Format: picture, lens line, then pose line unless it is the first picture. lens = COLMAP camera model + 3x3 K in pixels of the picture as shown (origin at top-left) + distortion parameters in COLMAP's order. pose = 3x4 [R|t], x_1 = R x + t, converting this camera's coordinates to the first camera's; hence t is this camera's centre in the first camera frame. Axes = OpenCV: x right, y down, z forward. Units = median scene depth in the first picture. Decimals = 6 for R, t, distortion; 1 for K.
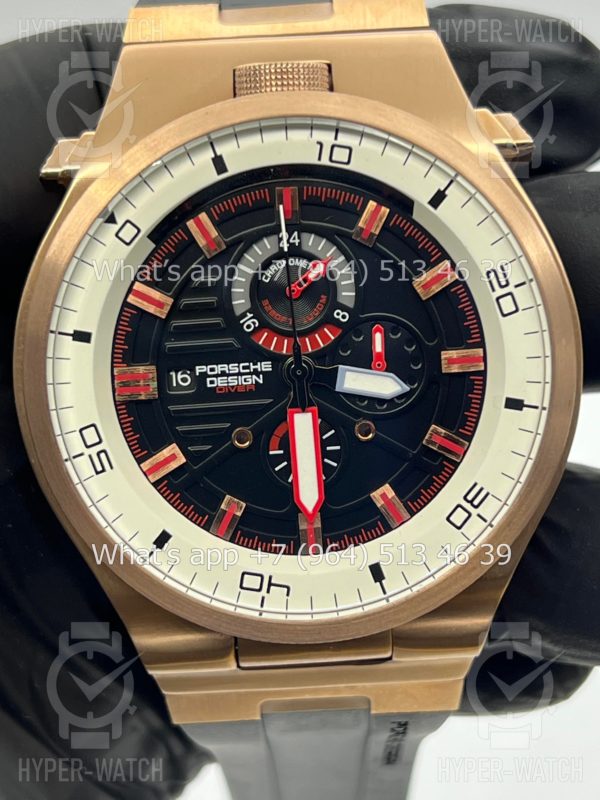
lens RADIAL K [[1828.4, 0, 297.1], [0, 1828.4, 398.8], [0, 0, 1]] dist [0.305367, 0.000000]
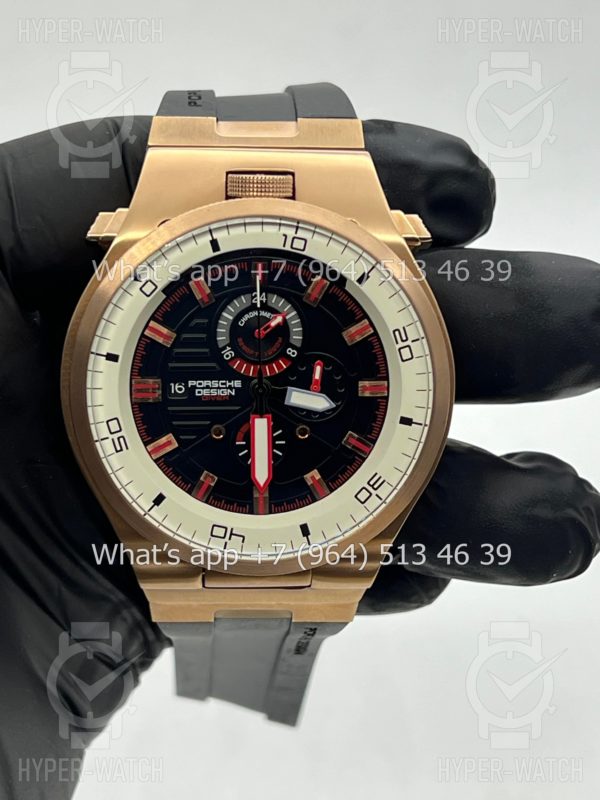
lens RADIAL K [[1828.4, 0, 296.2], [0, 1828.4, 406.3], [0, 0, 1]] dist [0.305367, 0.000000]
pose [[0.996717, 0.059819, 0.054562, -0.048750], [-0.063619, 0.995461, 0.070786, -0.105713], [-0.050080, -0.074024, 0.995998, -0.442566]]
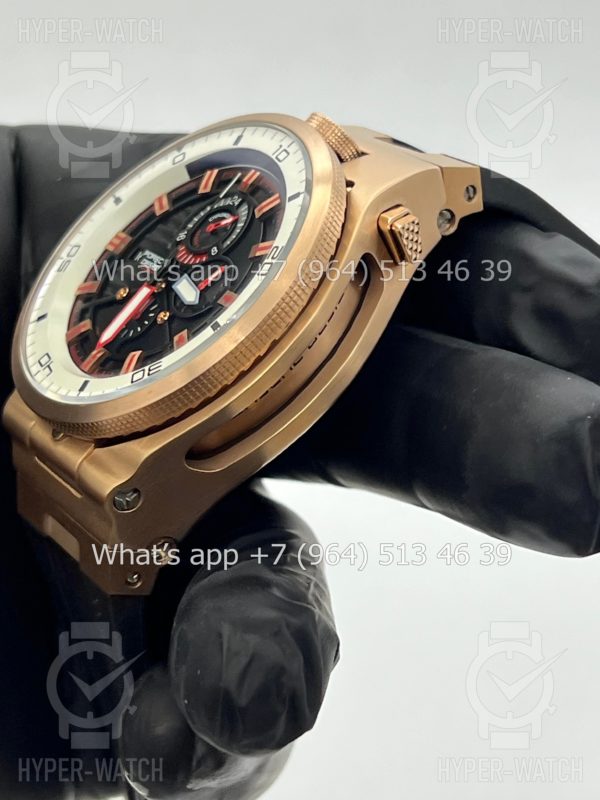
lens RADIAL K [[1828.4, 0, 297.2], [0, 1828.4, 402.2], [0, 0, 1]] dist [0.305367, 0.000000]
pose [[0.471445, 0.343126, -0.812406, 1.201806], [-0.713426, 0.689920, -0.122614, 0.155576], [0.518423, 0.637398, 0.570054, 0.326770]]
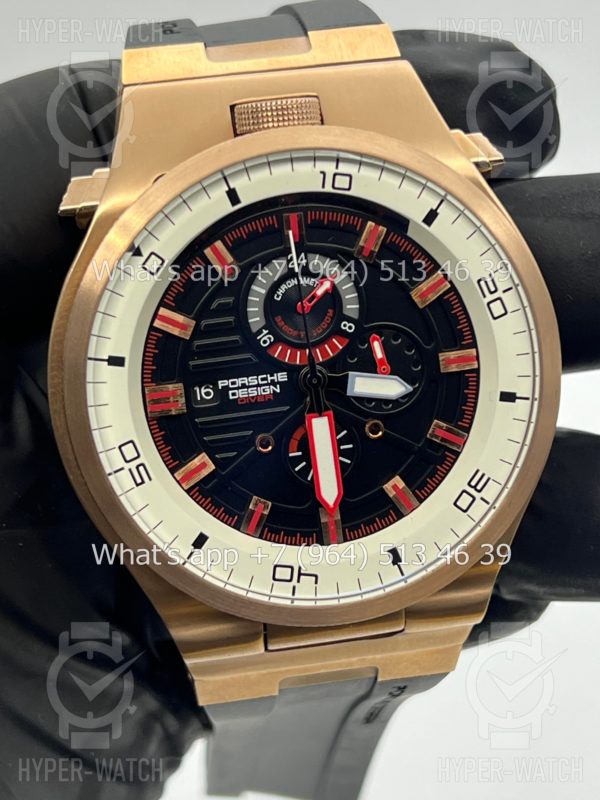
lens RADIAL K [[1828.4, 0, 299.8], [0, 1828.4, 401.8], [0, 0, 1]] dist [0.305367, 0.000000]
pose [[0.991555, -0.065326, 0.112032, -0.131128], [0.062159, 0.997568, 0.031539, -0.037011], [-0.113820, -0.024309, 0.993204, -0.091899]]
